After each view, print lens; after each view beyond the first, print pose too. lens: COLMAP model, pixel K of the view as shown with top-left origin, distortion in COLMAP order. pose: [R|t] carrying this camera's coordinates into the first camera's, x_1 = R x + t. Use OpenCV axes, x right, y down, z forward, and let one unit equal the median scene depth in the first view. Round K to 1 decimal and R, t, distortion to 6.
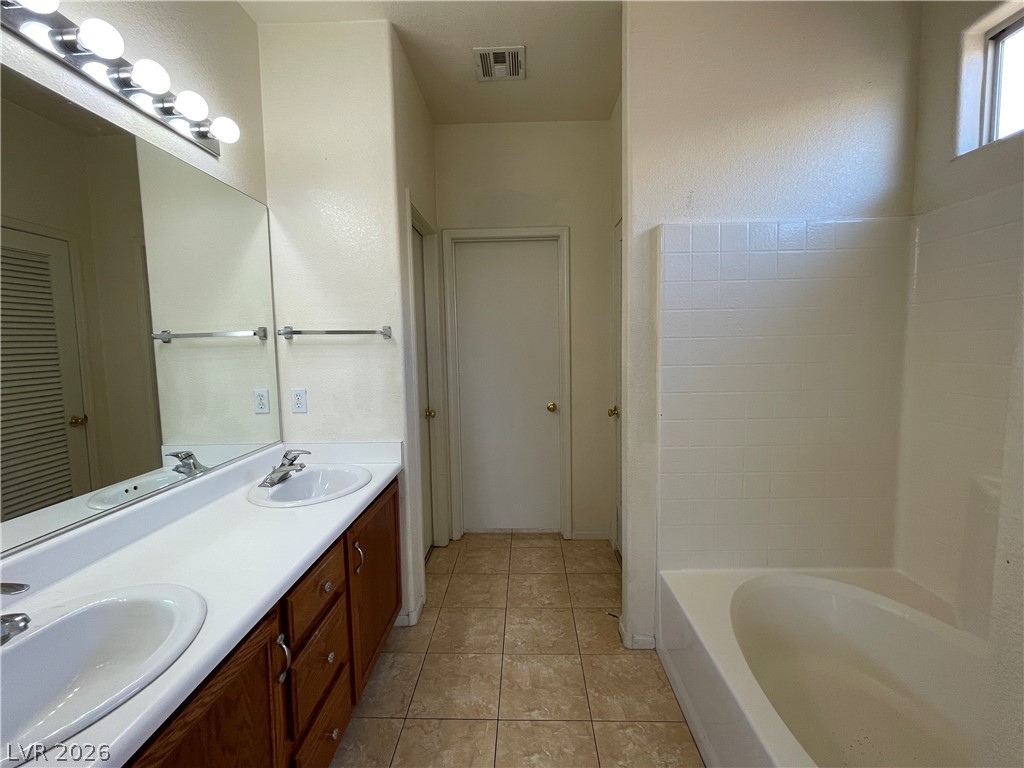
lens RADIAL K [[438.0, 0, 512.9], [0, 438.0, 379.5], [0, 0, 1]] dist [-0.005453, 0.001868]
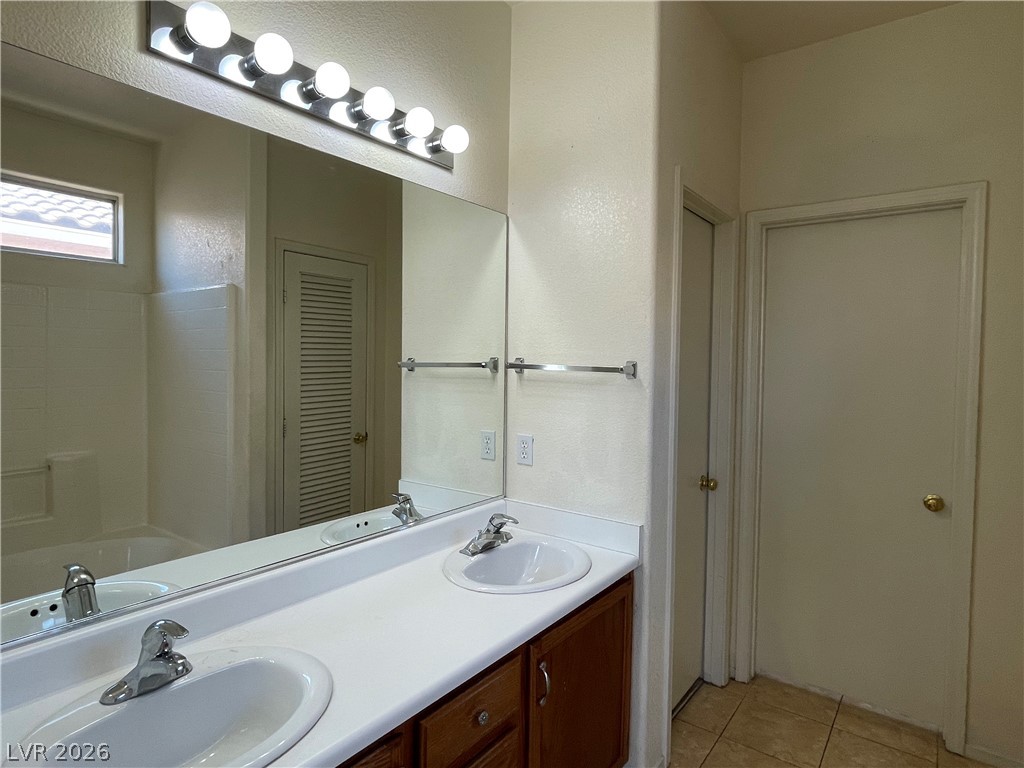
lens RADIAL K [[582.3, 0, 510.5], [0, 582.3, 379.8], [0, 0, 1]] dist [-0.003321, 0.000067]
pose [[0.812663, 0.051671, -0.580439, 0.106567], [-0.075158, 0.997036, -0.016471, -0.061184], [0.577867, 0.057010, 0.814137, 0.107006]]
